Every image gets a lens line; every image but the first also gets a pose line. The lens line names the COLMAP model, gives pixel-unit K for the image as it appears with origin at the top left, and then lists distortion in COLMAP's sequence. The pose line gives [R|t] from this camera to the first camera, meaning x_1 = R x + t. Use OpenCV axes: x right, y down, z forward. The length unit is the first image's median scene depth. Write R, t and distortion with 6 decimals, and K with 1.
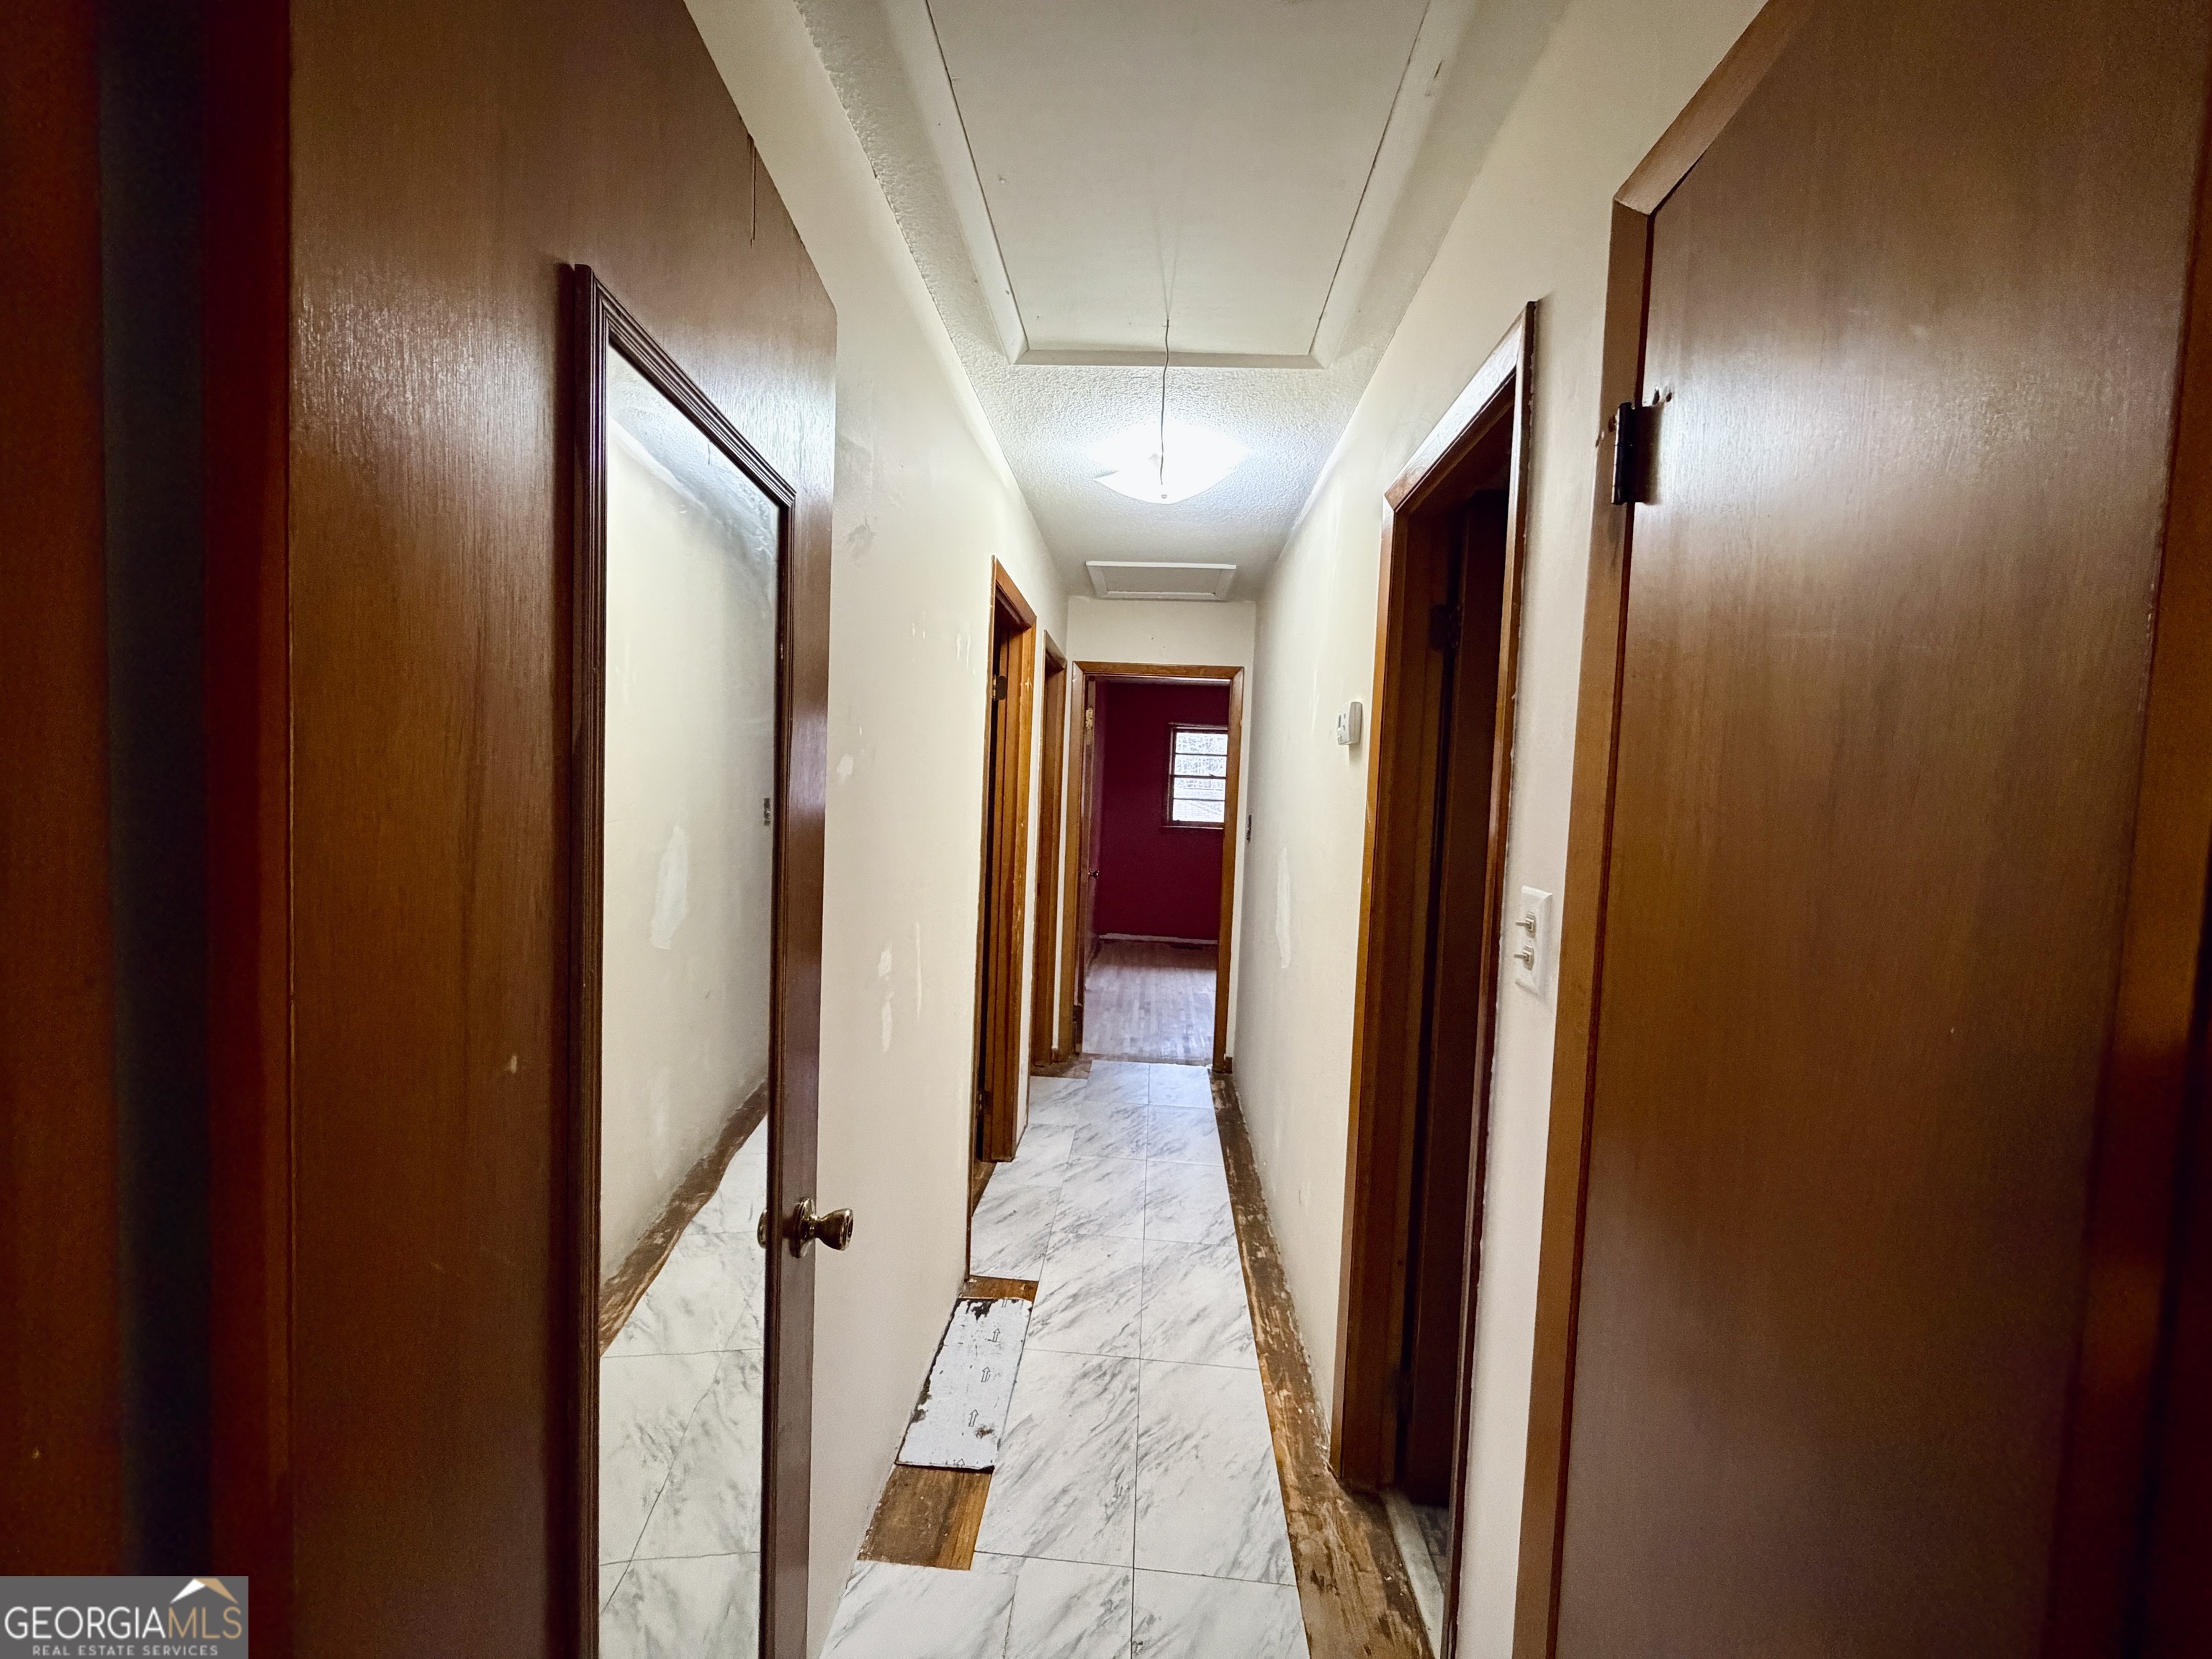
lens RADIAL K [[871.9, 0, 1103.6], [0, 871.9, 827.3], [0, 0, 1]] dist [-0.003528, 0.000052]
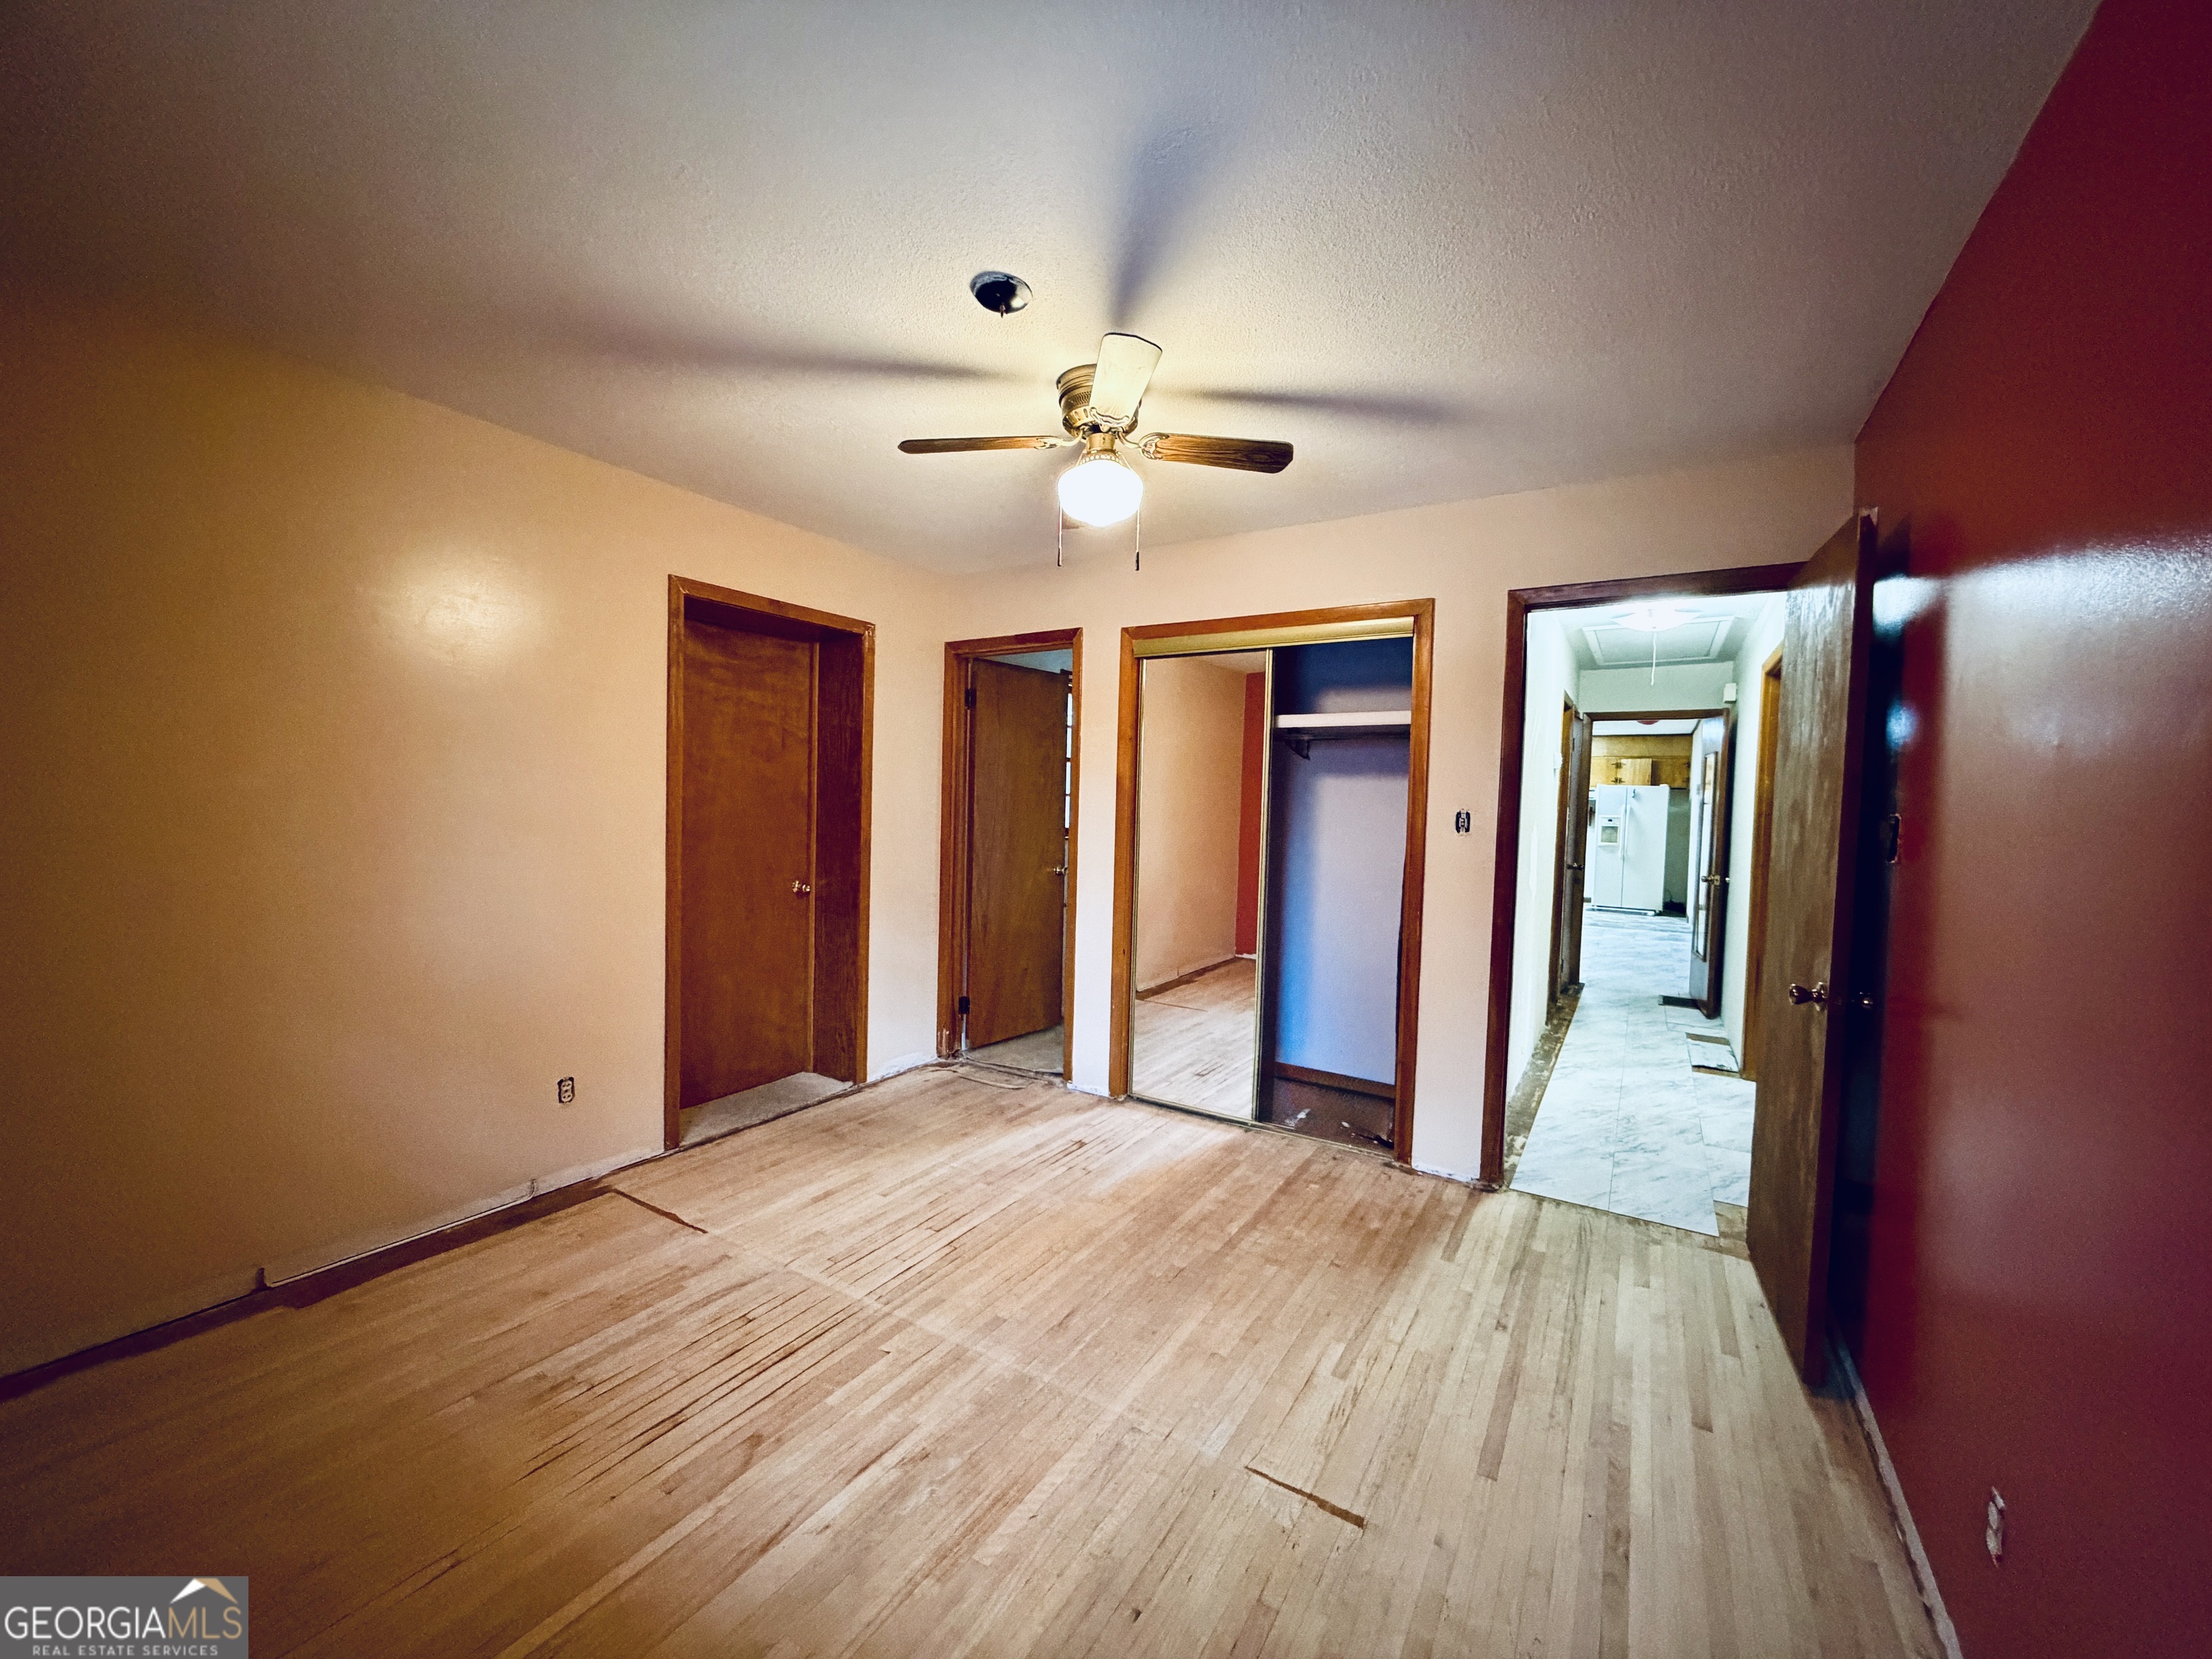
lens RADIAL K [[871.9, 0, 1092.5], [0, 871.9, 840.8], [0, 0, 1]] dist [-0.003528, 0.000052]
pose [[-0.873554, -0.090484, 0.478243, 0.059555], [-0.043556, 0.993158, 0.108348, -0.027527], [-0.484775, 0.073818, -0.871518, 0.990423]]
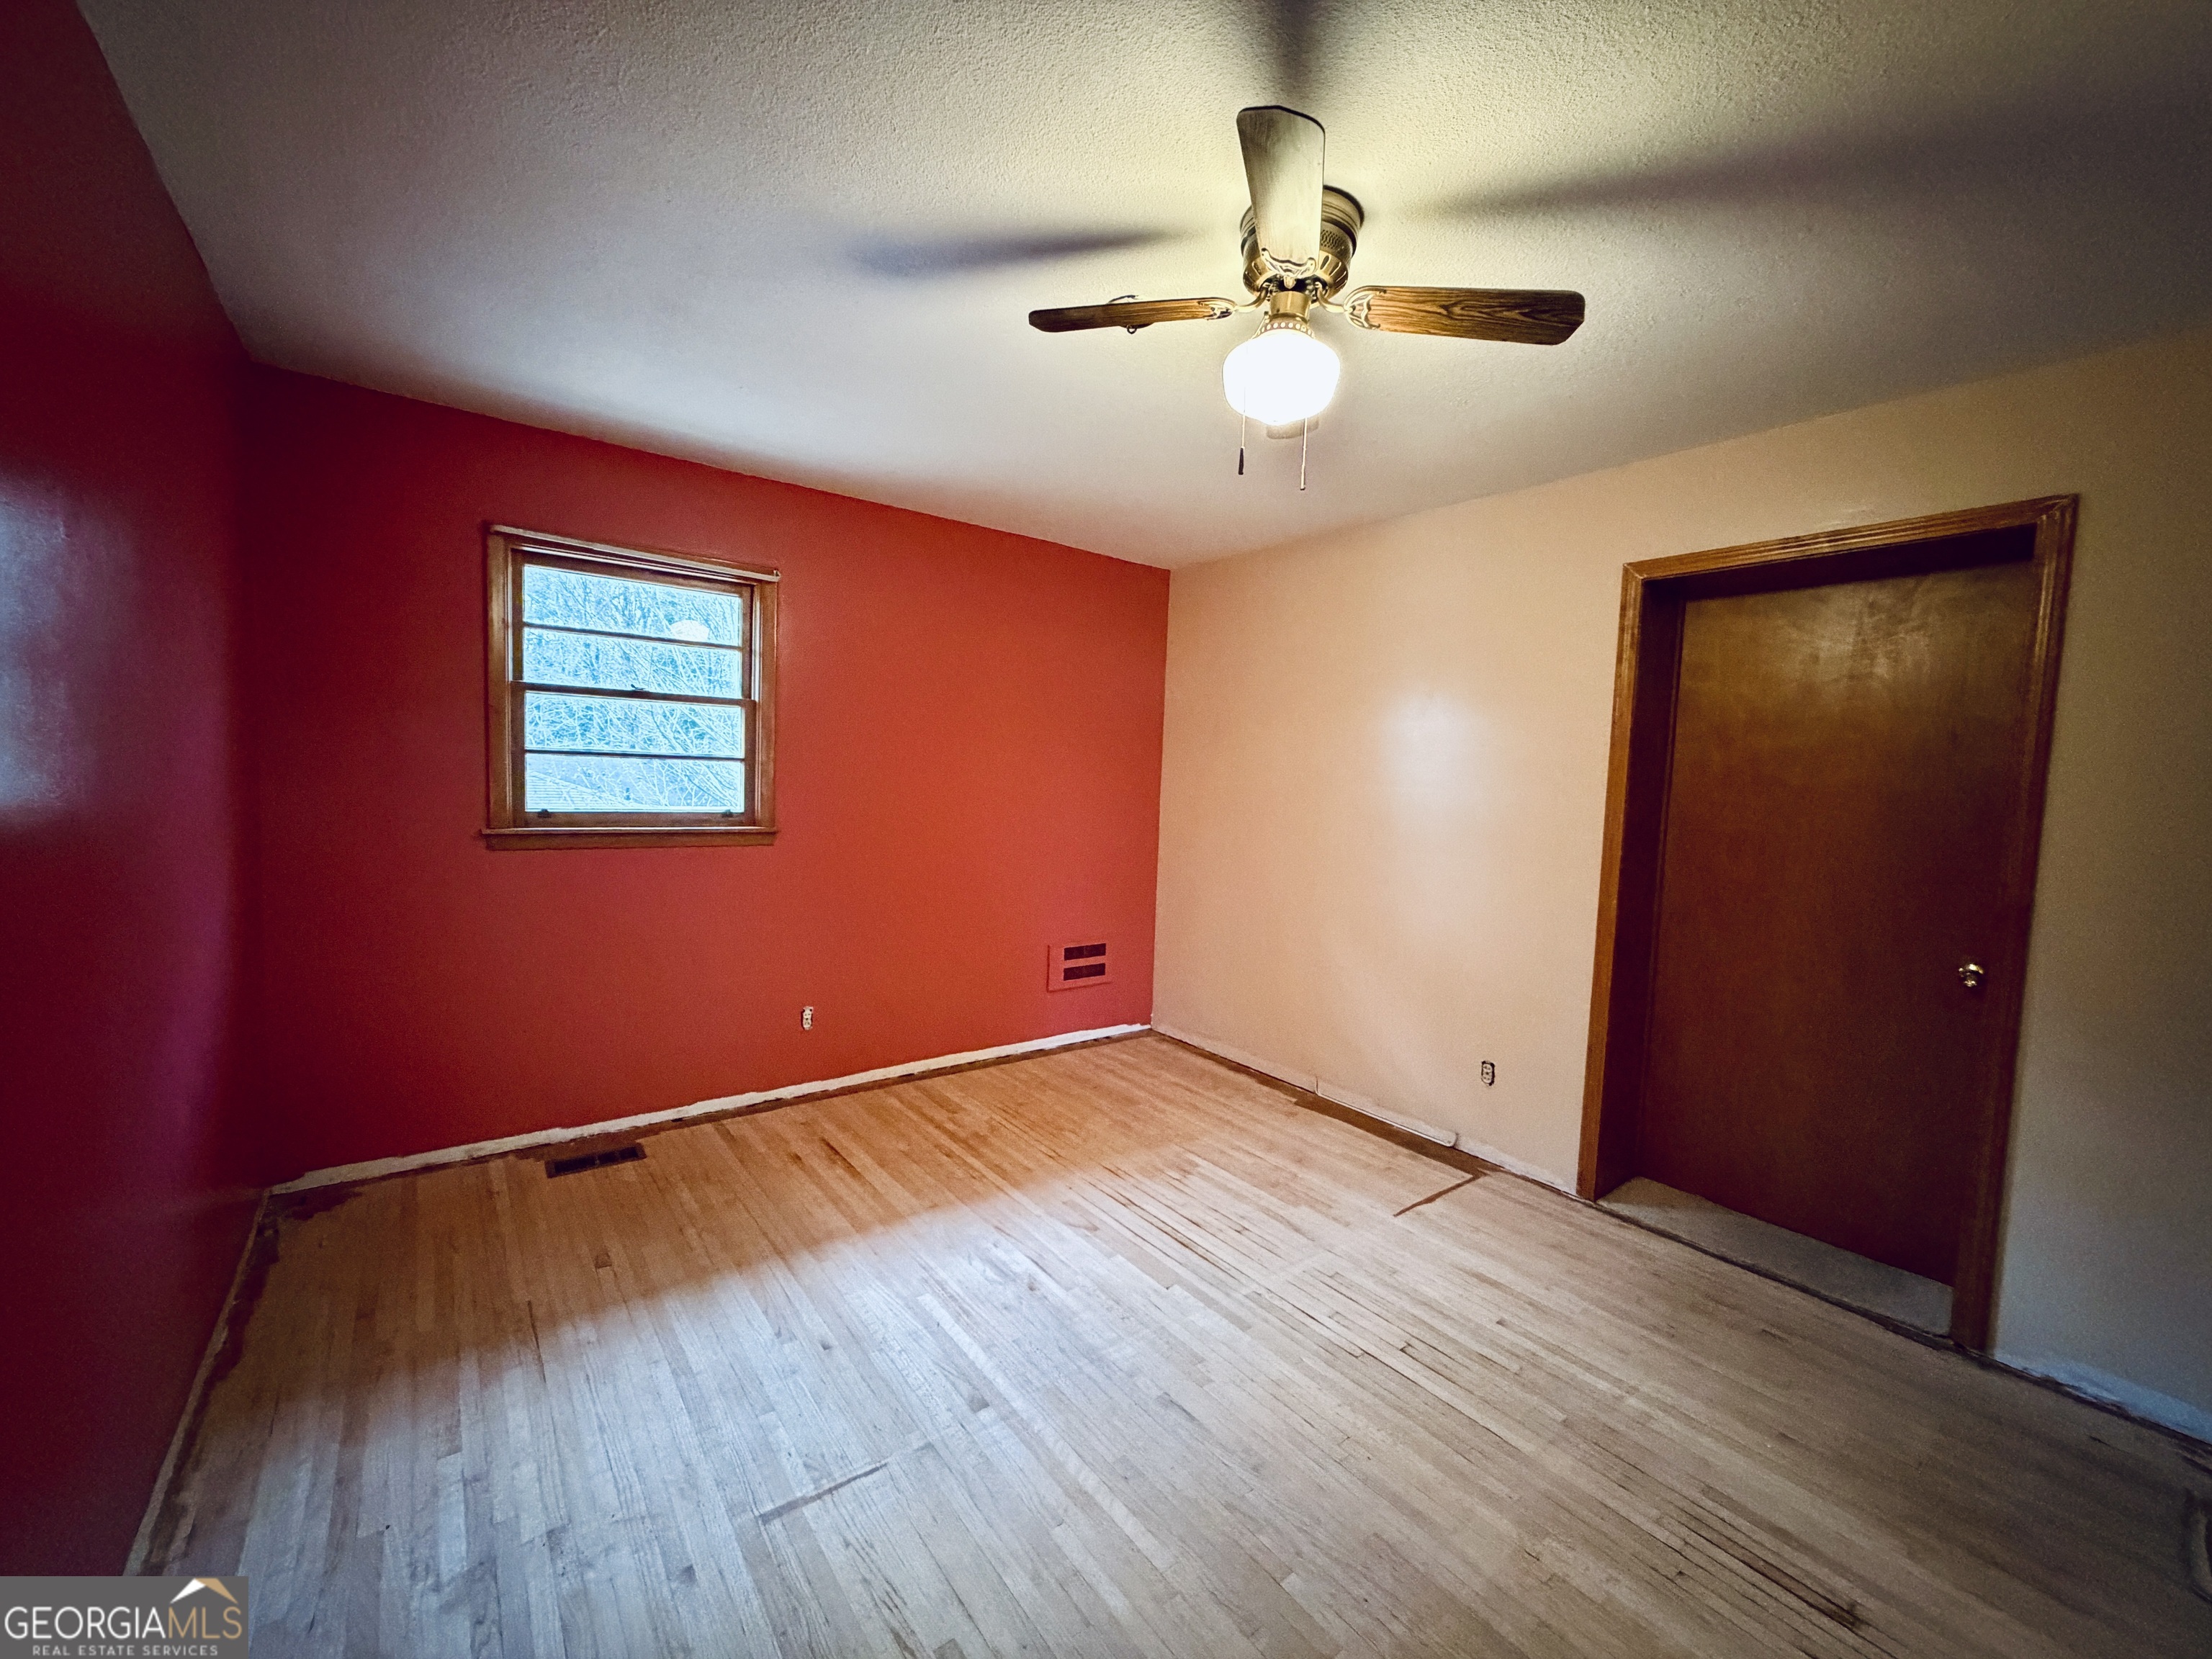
lens RADIAL K [[871.9, 0, 1101.9], [0, 871.9, 830.8], [0, 0, 1]] dist [-0.003528, 0.000052]
pose [[0.760746, -0.058847, 0.646376, 0.029672], [0.029349, 0.997982, 0.056316, -0.014746], [-0.648385, -0.023872, 0.760938, 0.621063]]
